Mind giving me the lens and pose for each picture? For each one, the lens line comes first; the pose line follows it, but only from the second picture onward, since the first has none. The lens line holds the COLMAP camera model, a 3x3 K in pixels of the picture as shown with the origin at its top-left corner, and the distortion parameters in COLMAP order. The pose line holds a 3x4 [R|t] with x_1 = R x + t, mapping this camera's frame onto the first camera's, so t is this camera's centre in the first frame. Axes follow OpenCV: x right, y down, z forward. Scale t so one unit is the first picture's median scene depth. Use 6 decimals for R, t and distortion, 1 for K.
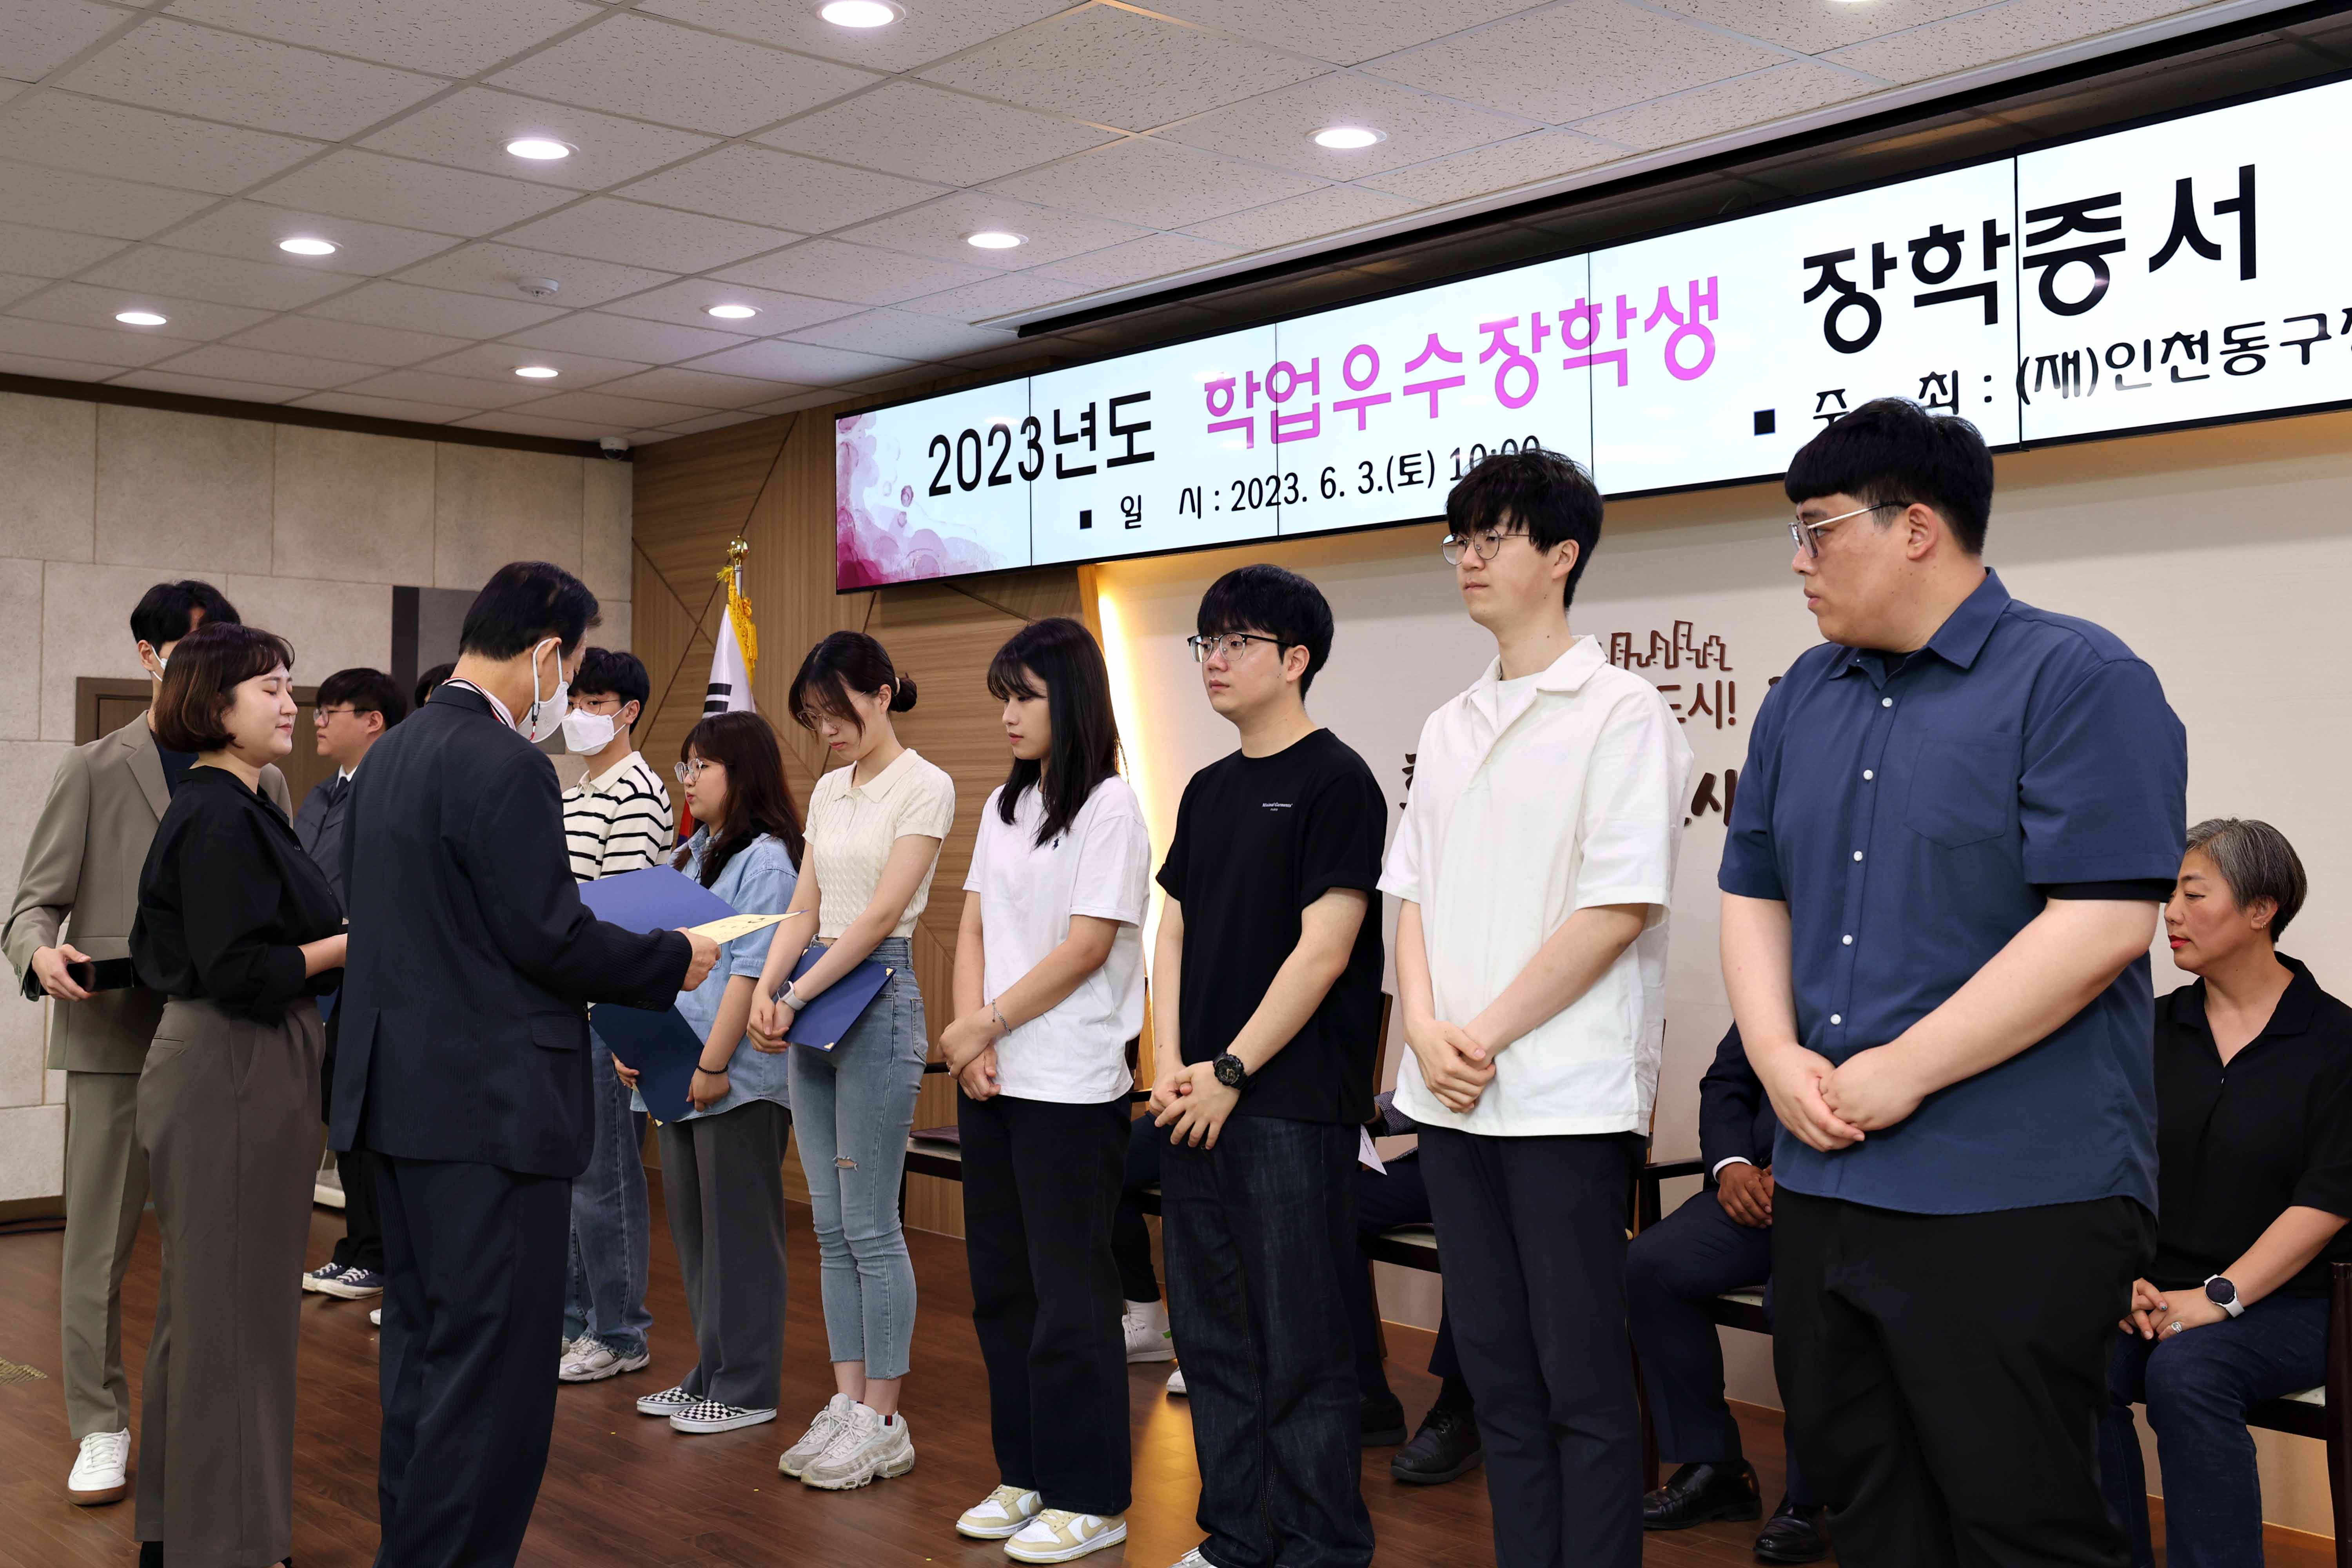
lens RADIAL K [[2482.5, 0, 1107.7], [0, 2482.5, 719.5], [0, 0, 1]] dist [0.043498, 0.060297]
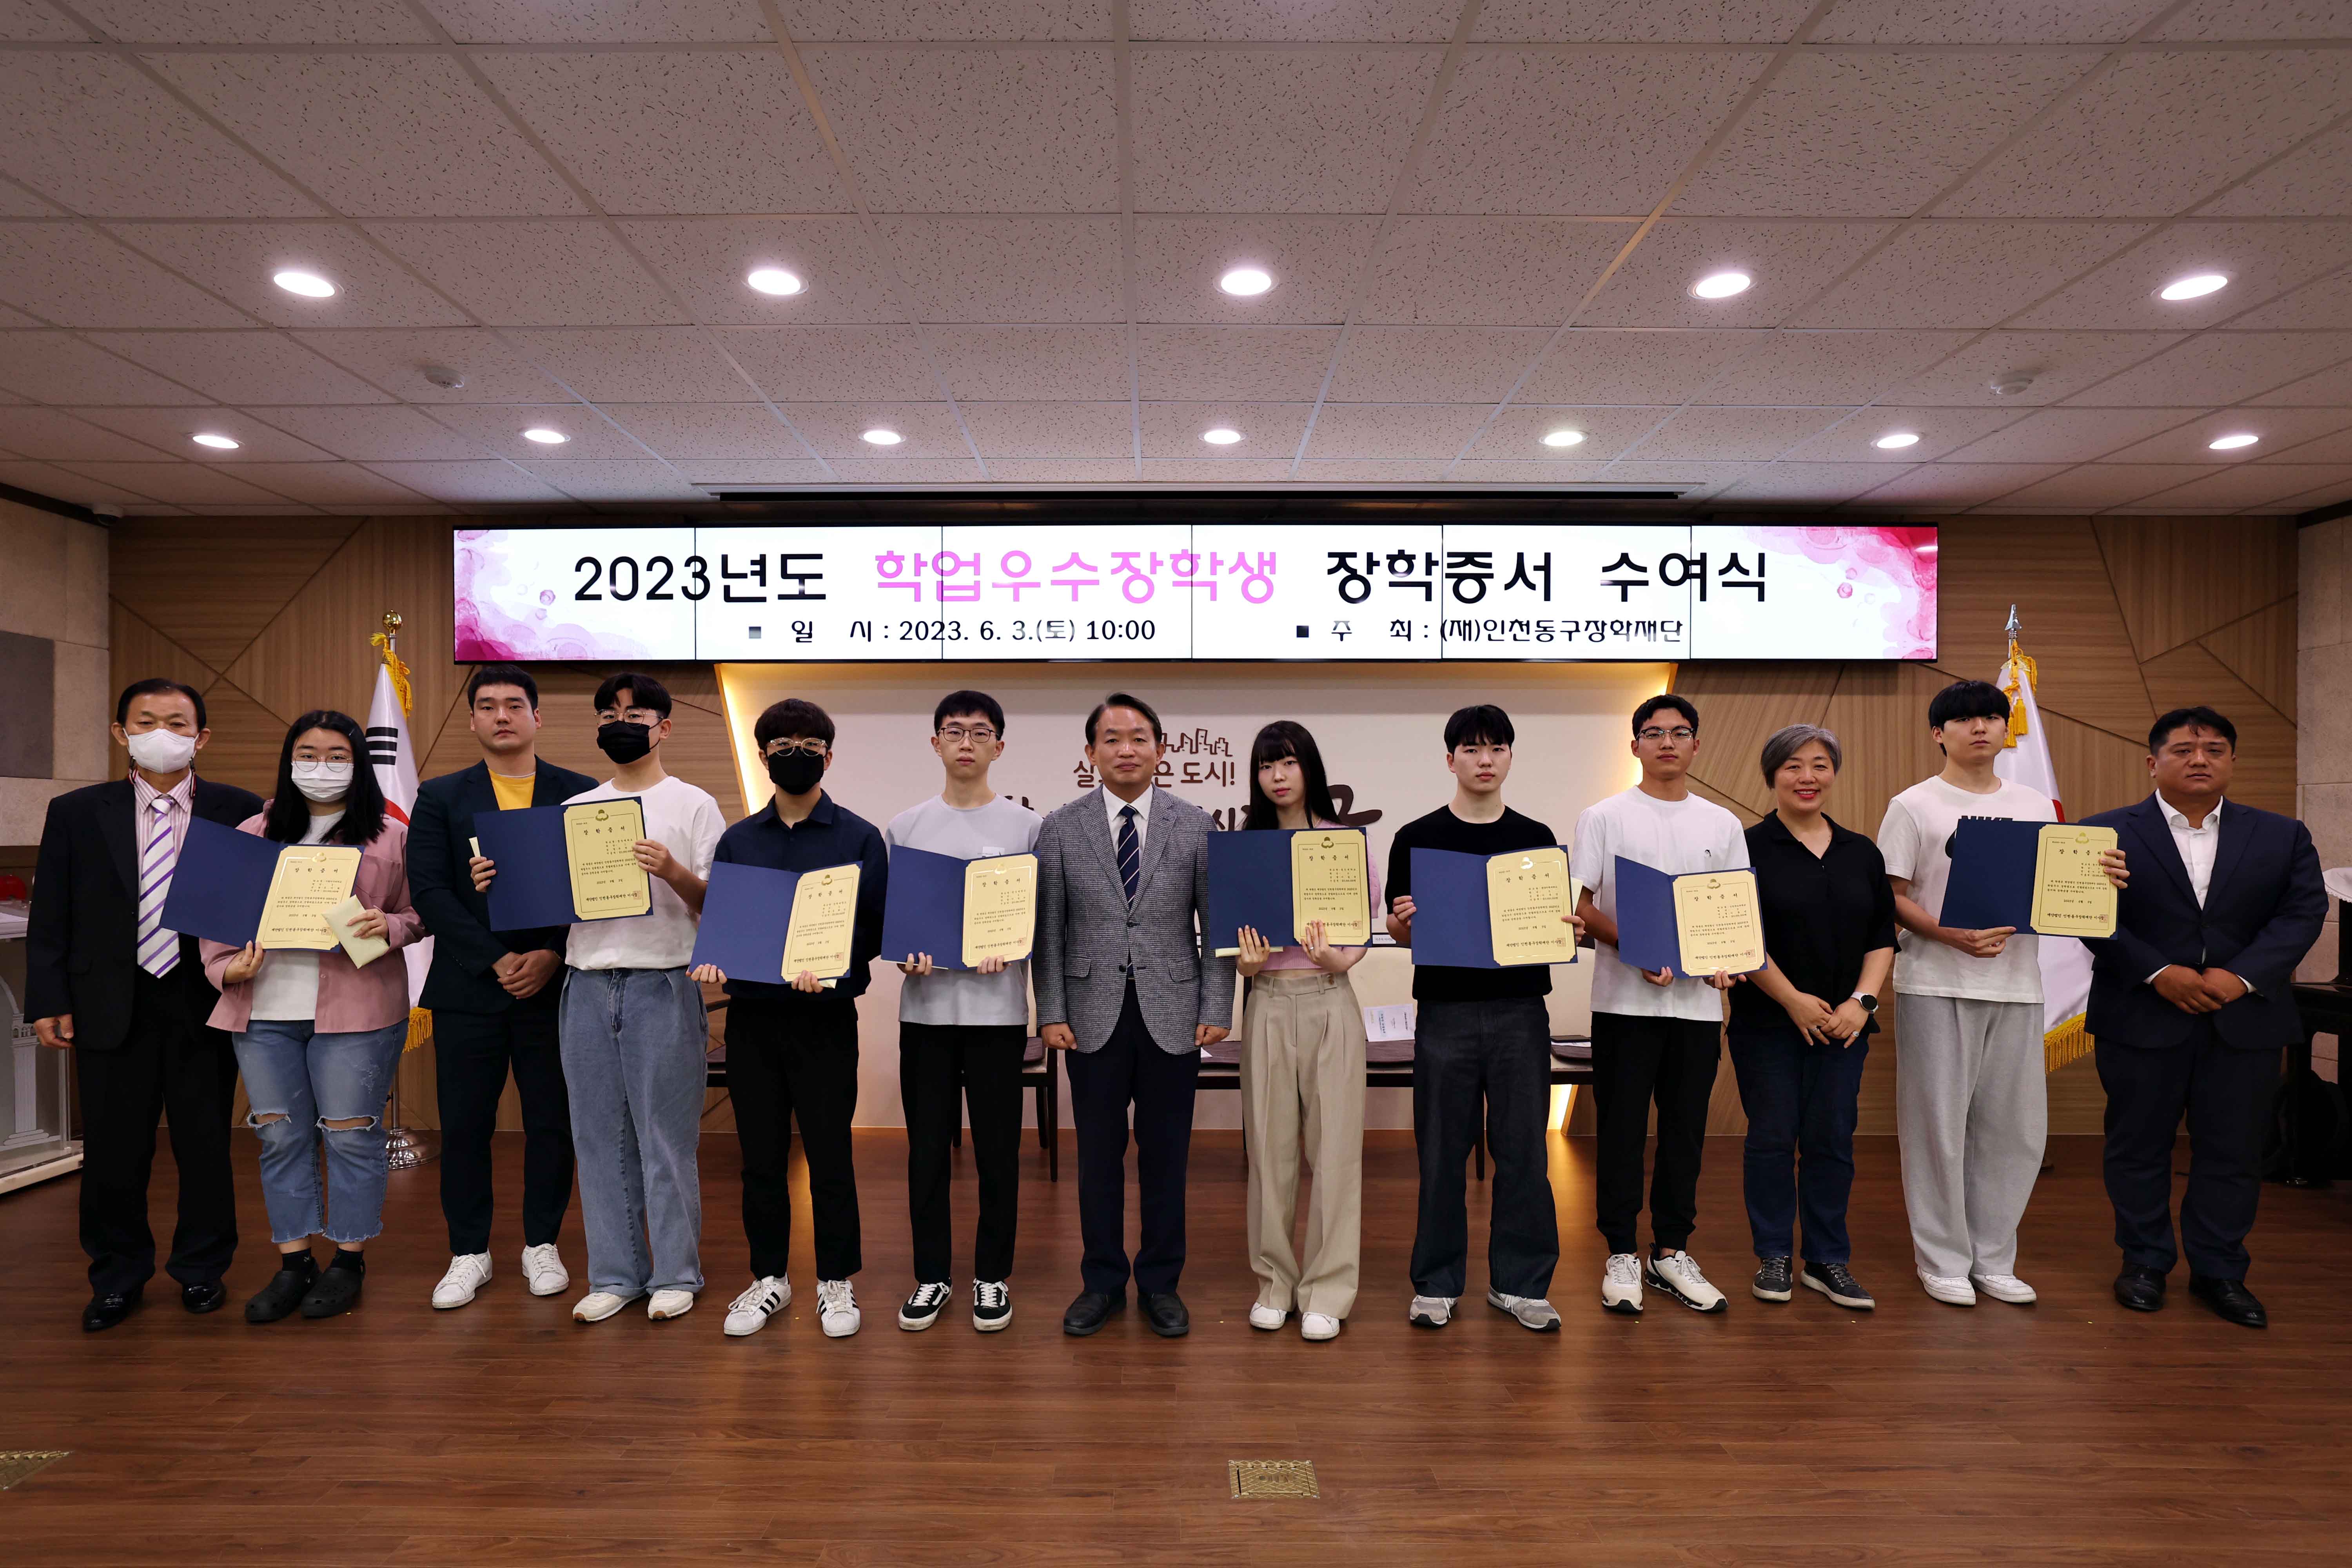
lens RADIAL K [[1208.4, 0, 1154.5], [0, 1208.4, 839.3], [0, 0, 1]] dist [-0.039807, 0.023816]
pose [[0.644123, -0.008774, 0.764871, -0.486743], [-0.028487, 0.998965, 0.035449, 0.012487], [-0.764391, -0.044623, 0.643207, 0.423391]]
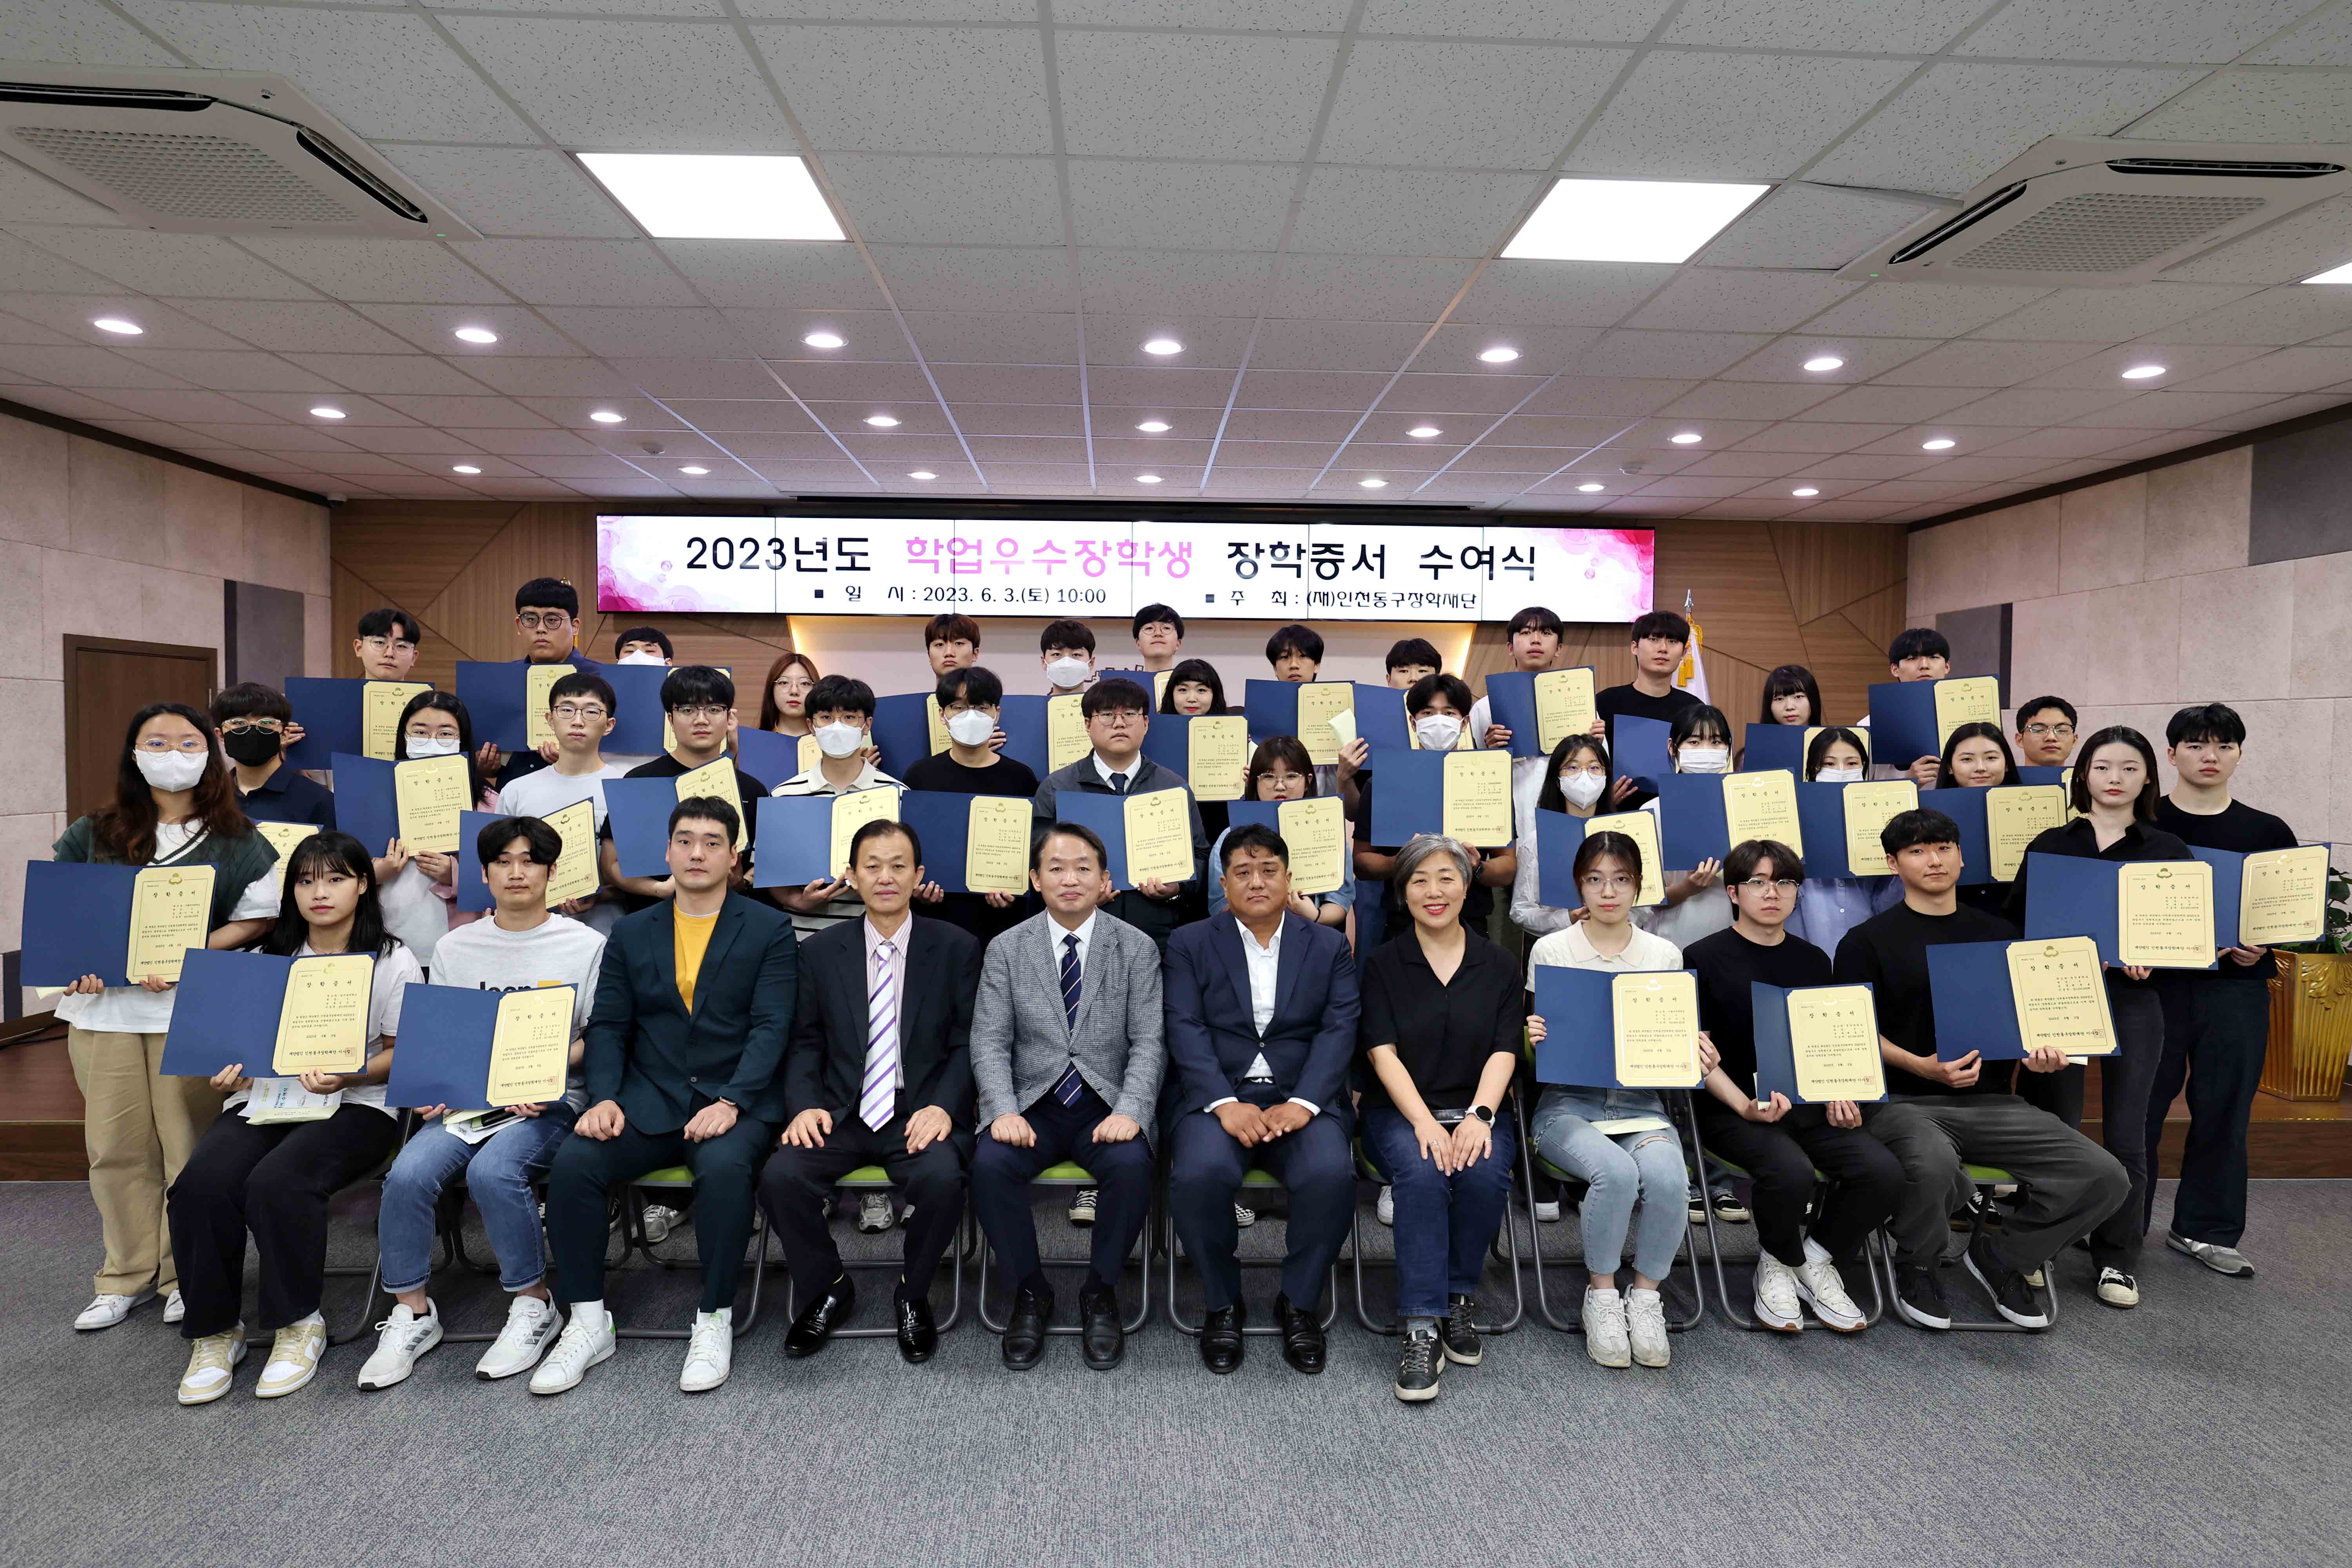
lens RADIAL K [[1326.6, 0, 1176.0], [0, 1326.6, 784.0], [0, 0, 1]] dist [-0.033793, 0.028249]
pose [[0.611023, -0.027977, 0.791118, -0.844797], [-0.037651, 0.997217, 0.064345, -0.005720], [-0.790717, -0.069103, 0.608269, 0.102744]]
